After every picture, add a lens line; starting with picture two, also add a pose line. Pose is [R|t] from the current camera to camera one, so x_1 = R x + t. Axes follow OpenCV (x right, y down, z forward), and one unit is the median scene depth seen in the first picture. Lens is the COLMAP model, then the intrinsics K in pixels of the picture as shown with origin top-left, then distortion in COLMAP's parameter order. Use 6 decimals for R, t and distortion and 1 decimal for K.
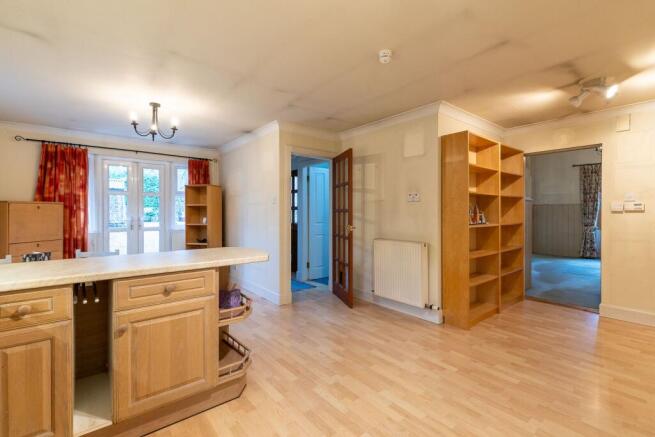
lens RADIAL K [[297.5, 0, 325.4], [0, 297.5, 215.2], [0, 0, 1]] dist [0.000817, 0.000205]
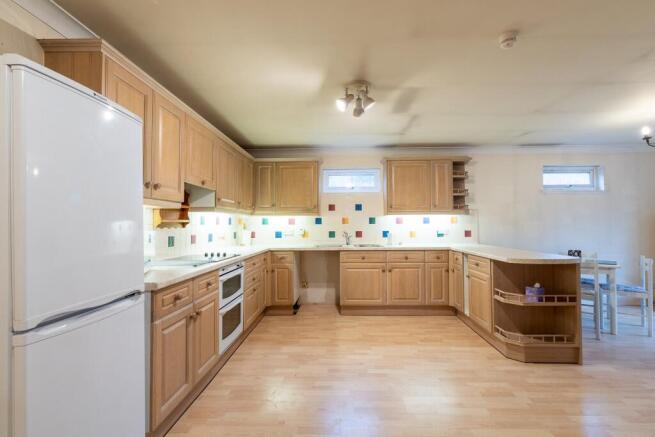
lens RADIAL K [[293.8, 0, 343.1], [0, 293.8, 217.6], [0, 0, 1]] dist [0.000518, 0.000164]
pose [[-0.629533, -0.017992, -0.776766, 1.295707], [-0.001642, 0.999760, -0.021826, -0.009619], [0.776972, -0.012465, -0.629411, 1.310873]]
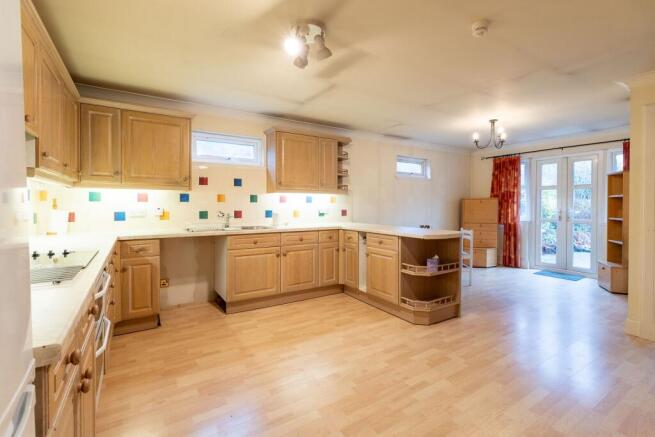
lens RADIAL K [[290.8, 0, 331.7], [0, 290.8, 207.5], [0, 0, 1]] dist [-0.000465, 0.000172]
pose [[-0.100562, 0.008425, -0.994895, 1.271199], [-0.011616, 0.999886, 0.009641, -0.001601], [0.994863, 0.012526, -0.100453, 0.739589]]
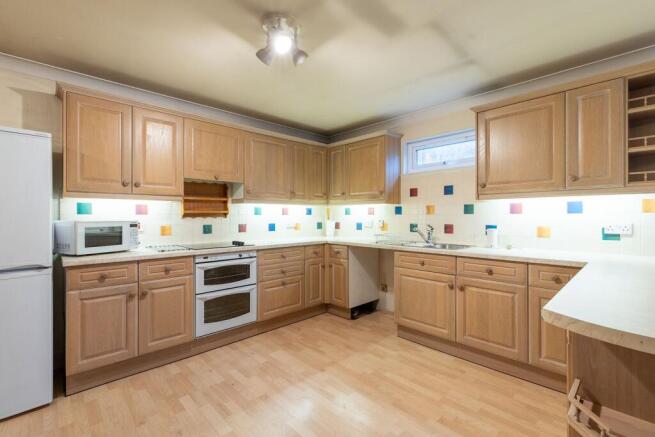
lens RADIAL K [[297.5, 0, 325.4], [0, 297.5, 215.2], [0, 0, 1]] dist [0.000817, 0.000205]
pose [[-0.995988, 0.000274, -0.089488, 0.195004], [-0.000217, 0.999985, 0.005472, -0.013267], [0.089489, 0.005470, -0.995973, 1.511439]]
